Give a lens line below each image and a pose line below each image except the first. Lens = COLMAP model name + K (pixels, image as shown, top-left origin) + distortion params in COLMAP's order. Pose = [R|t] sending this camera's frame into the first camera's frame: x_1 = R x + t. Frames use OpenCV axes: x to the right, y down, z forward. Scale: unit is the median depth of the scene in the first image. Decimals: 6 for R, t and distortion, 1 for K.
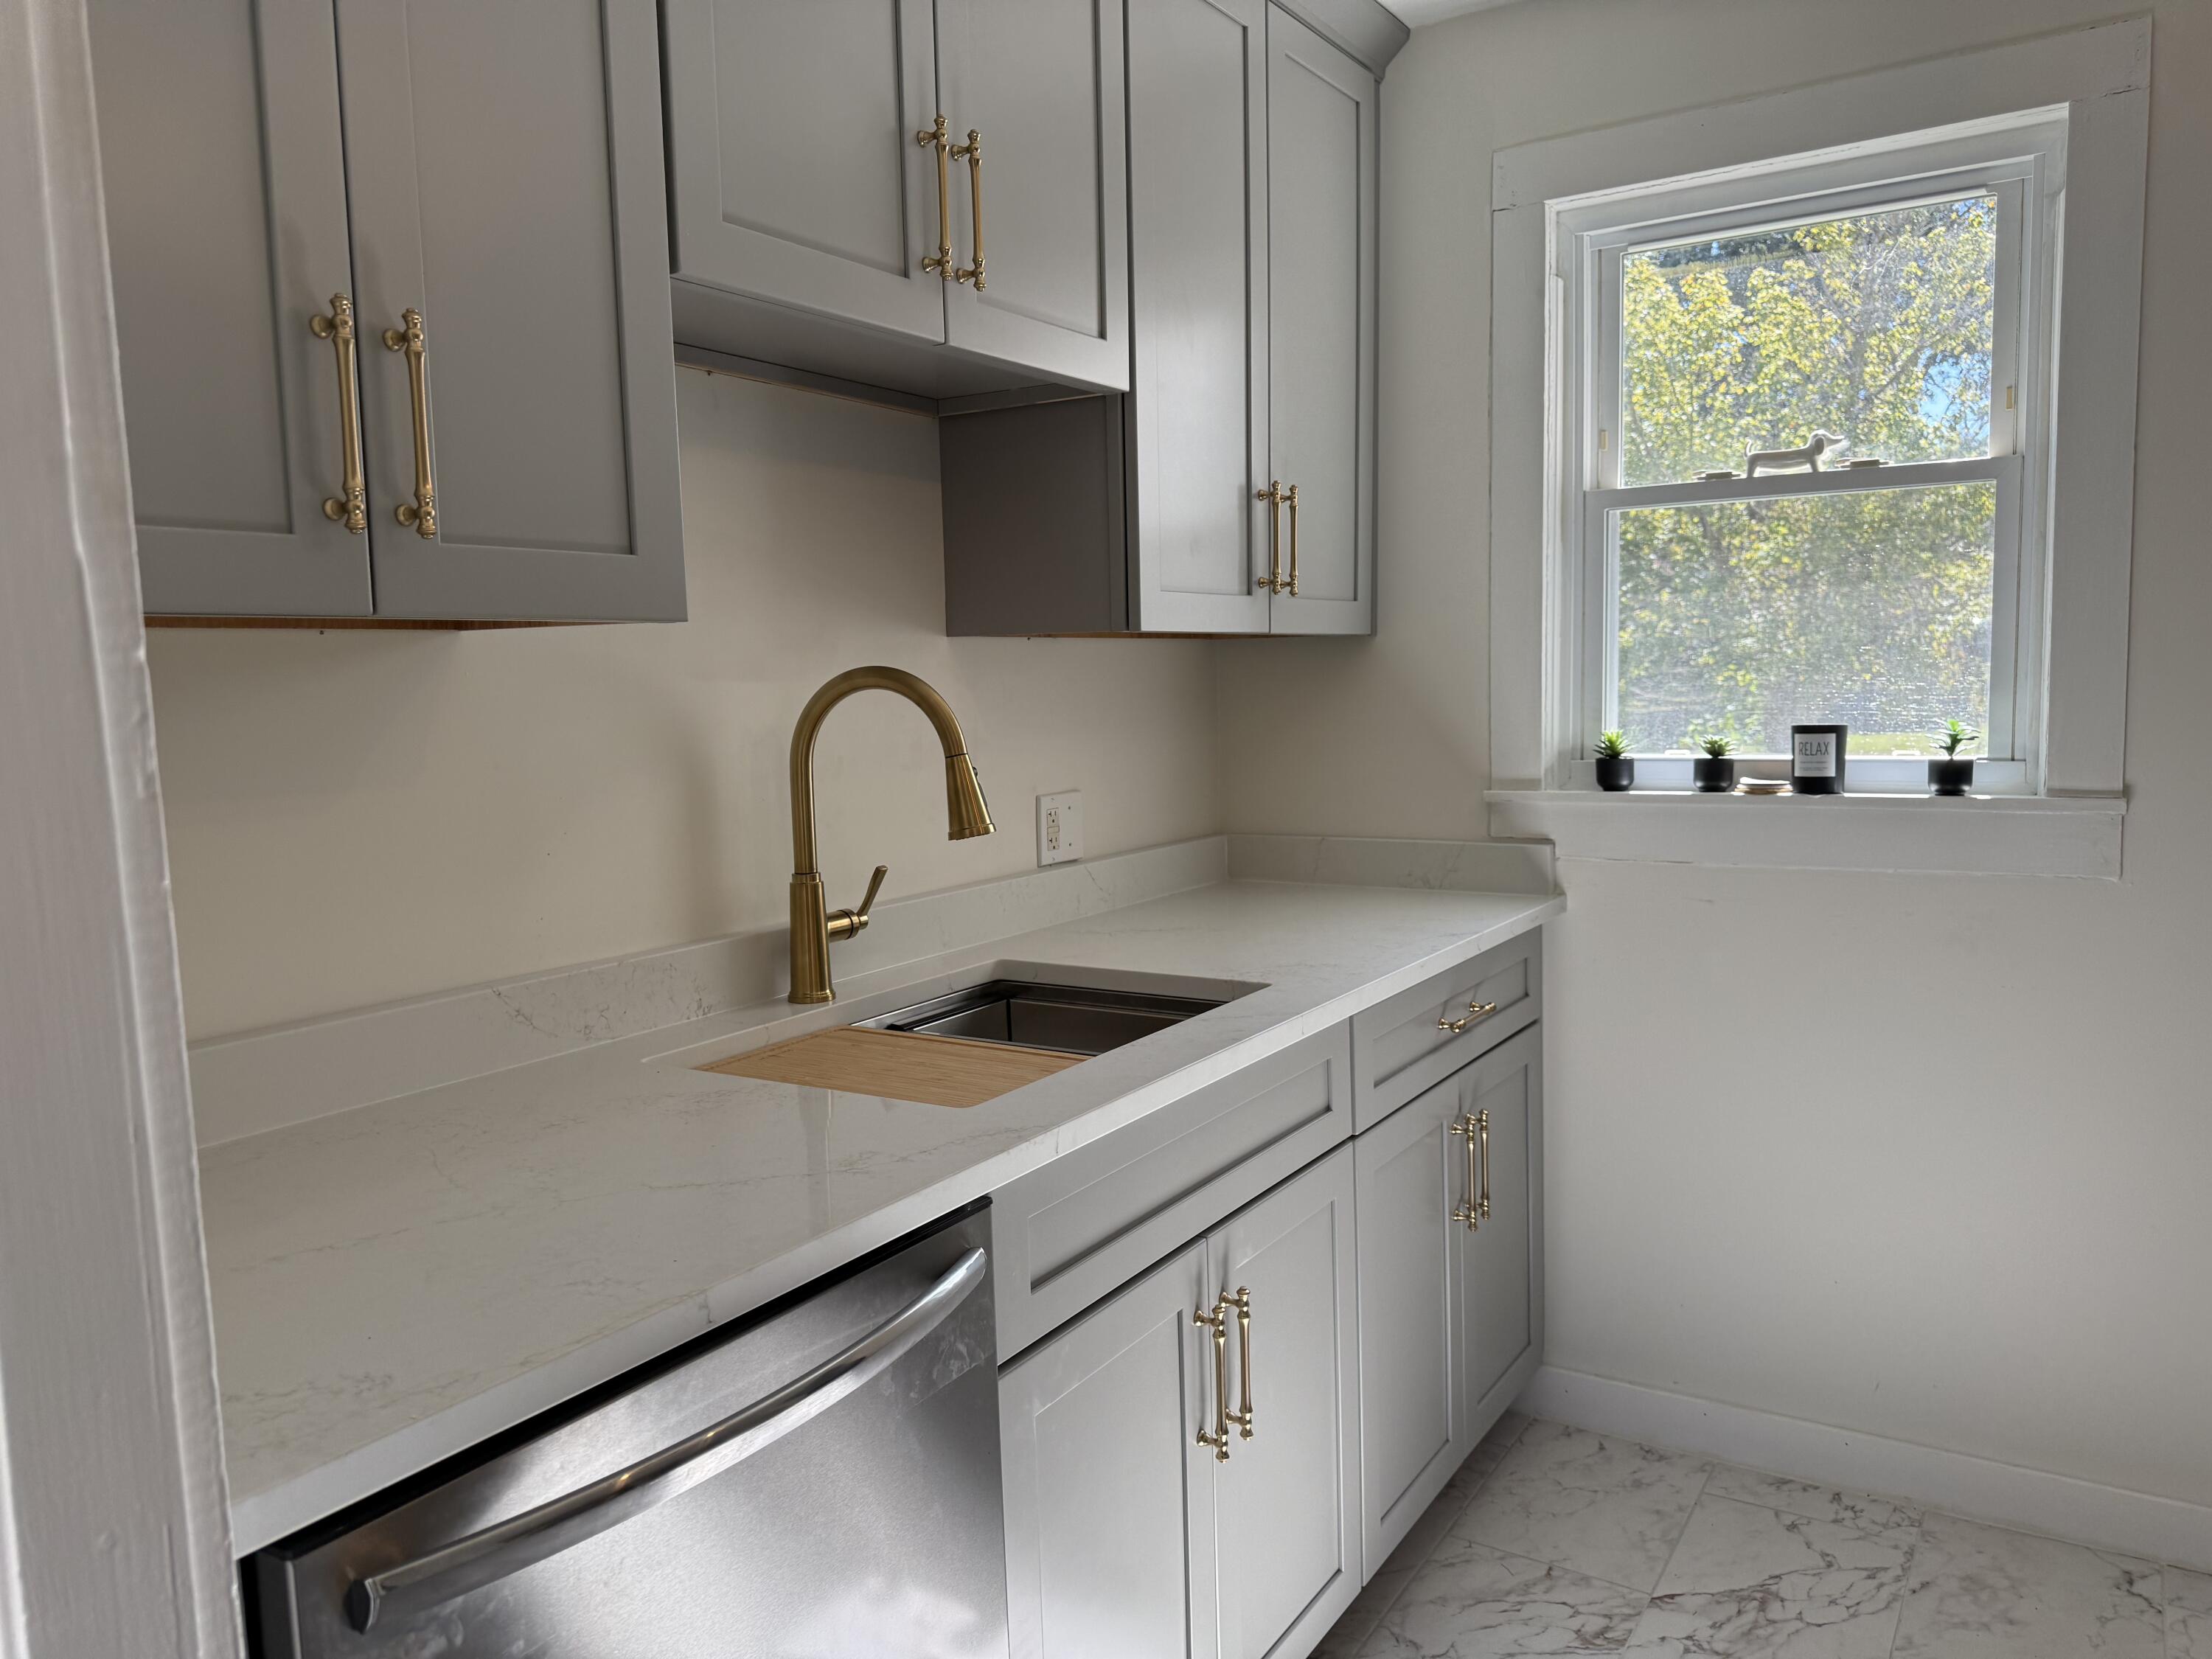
lens RADIAL K [[1547.6, 0, 1107.6], [0, 1547.6, 813.3], [0, 0, 1]] dist [0.136605, -0.125685]
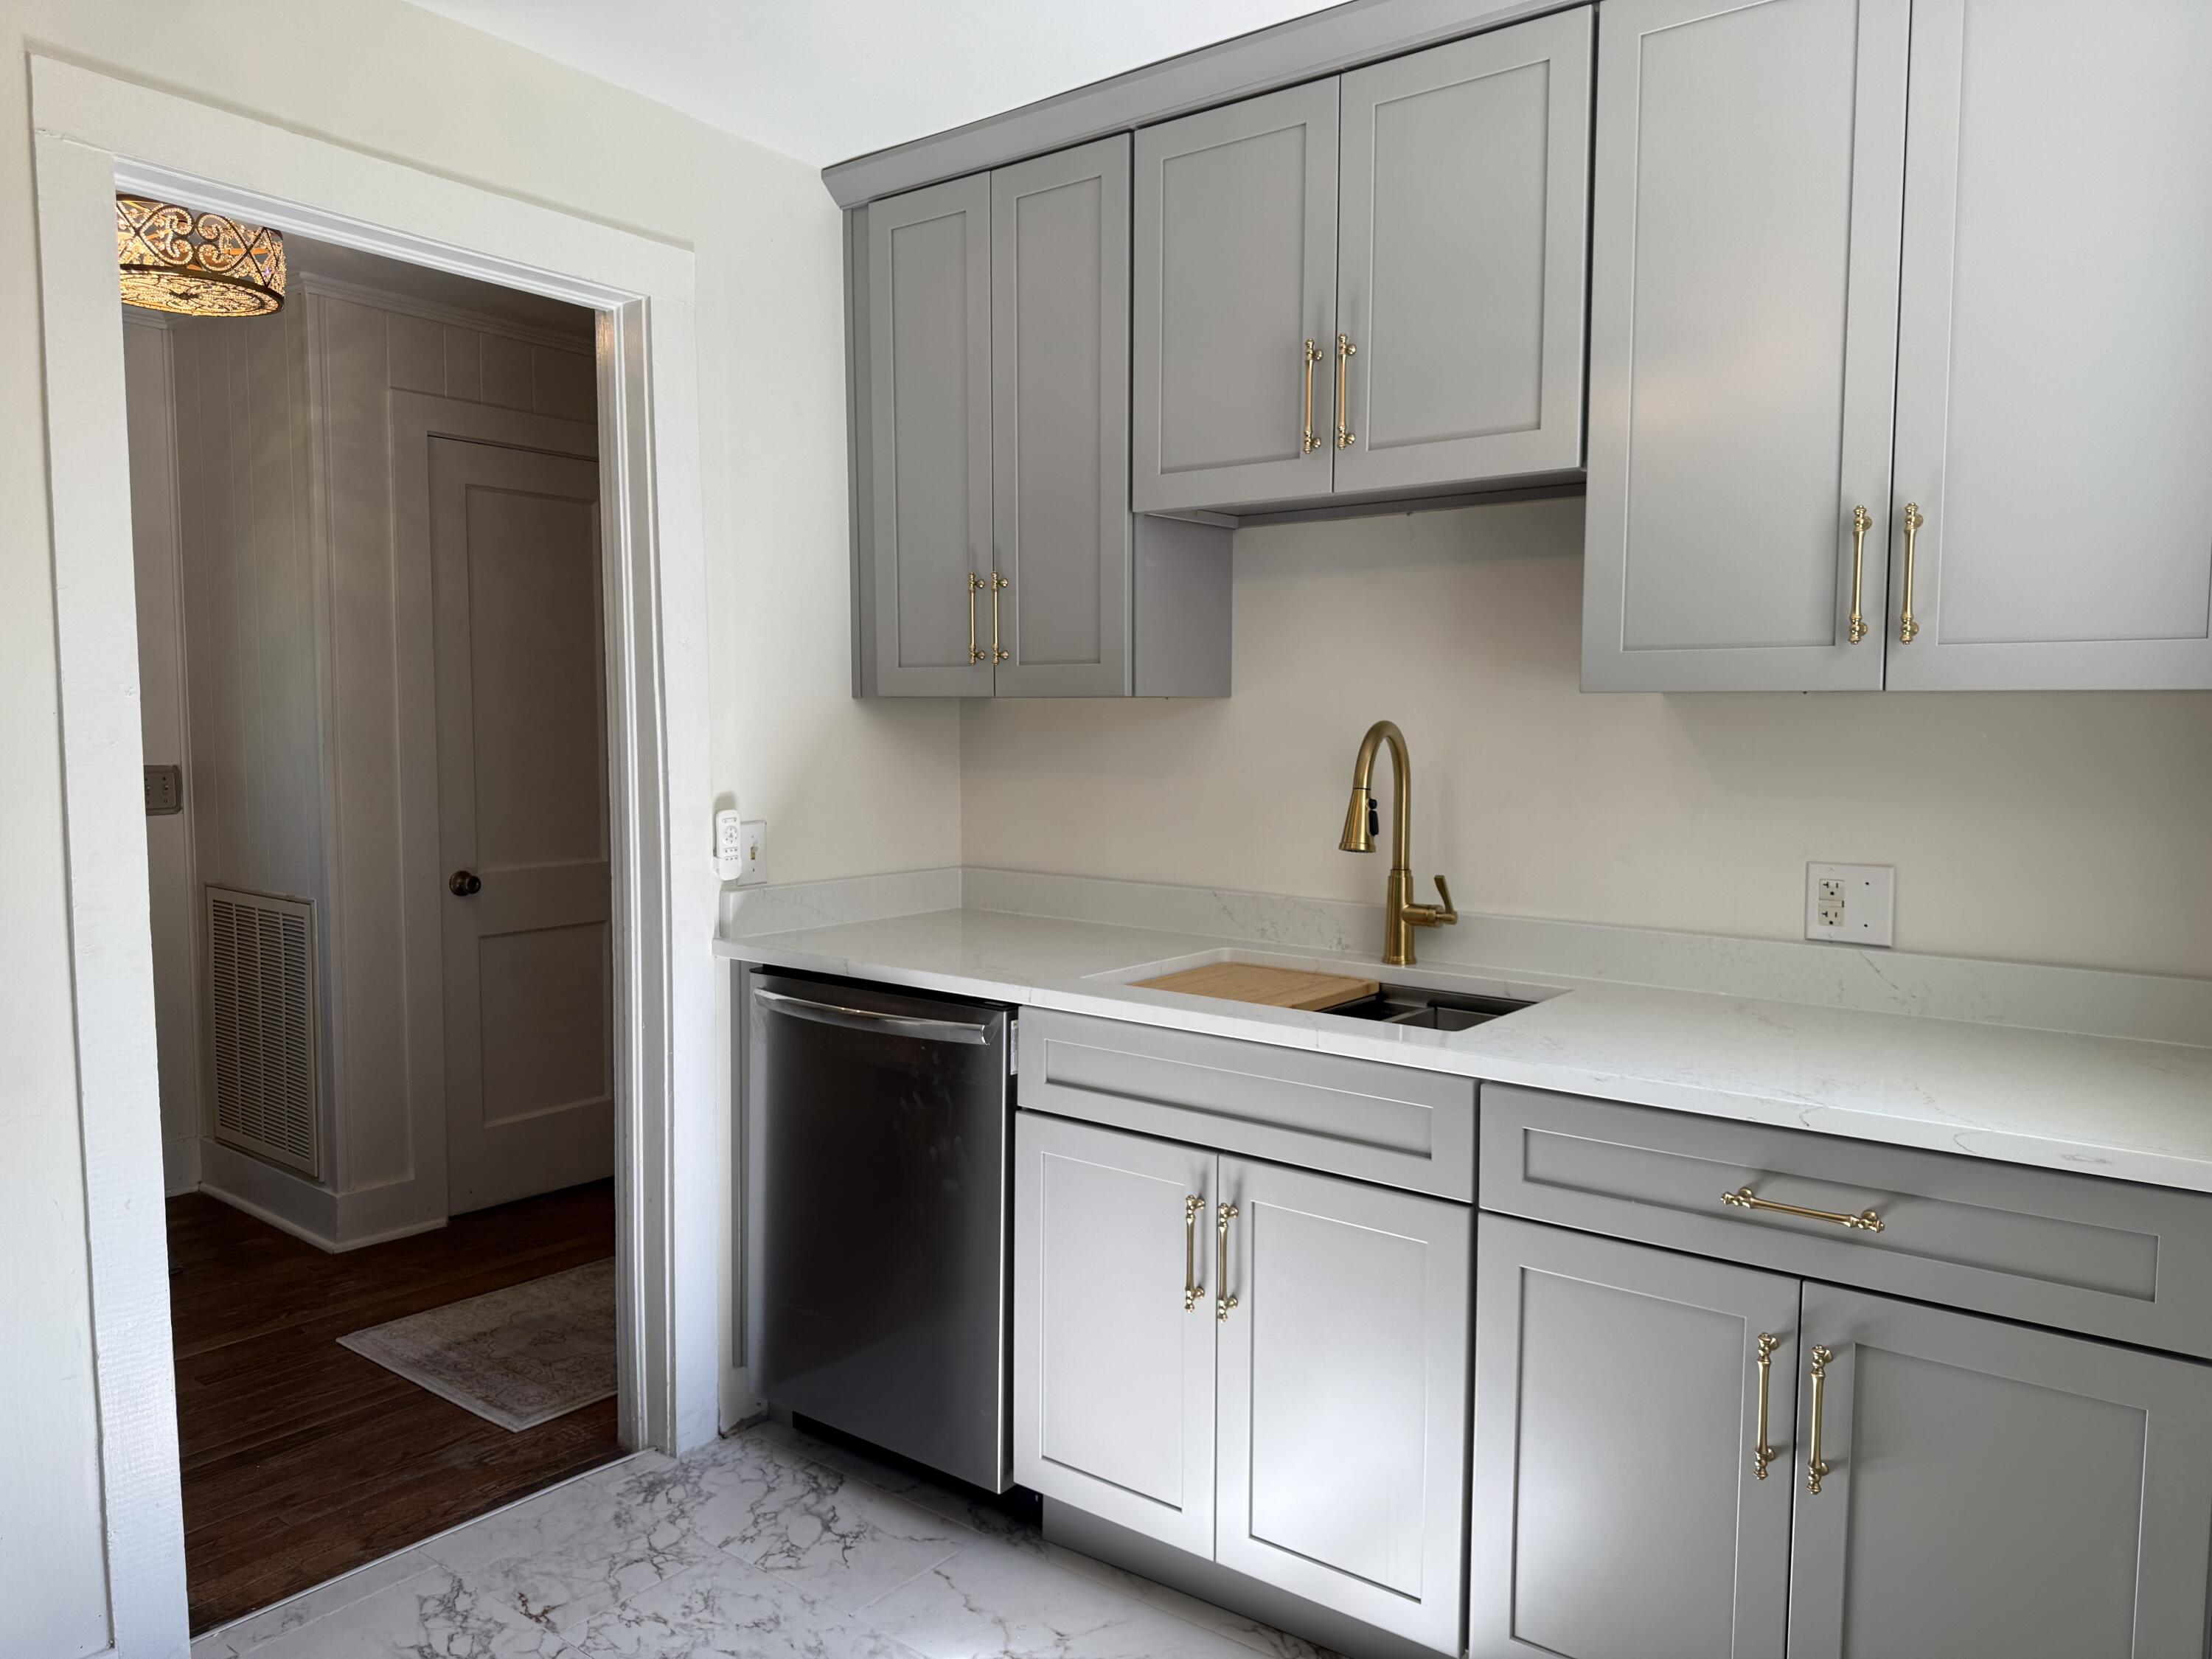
lens RADIAL K [[1547.6, 0, 1107.6], [0, 1547.6, 813.3], [0, 0, 1]] dist [0.136605, -0.125685]
pose [[-0.080184, 0.092830, -0.992448, 0.969145], [-0.088585, 0.991051, 0.099856, -0.102257], [0.992836, 0.095923, -0.071243, 0.686830]]
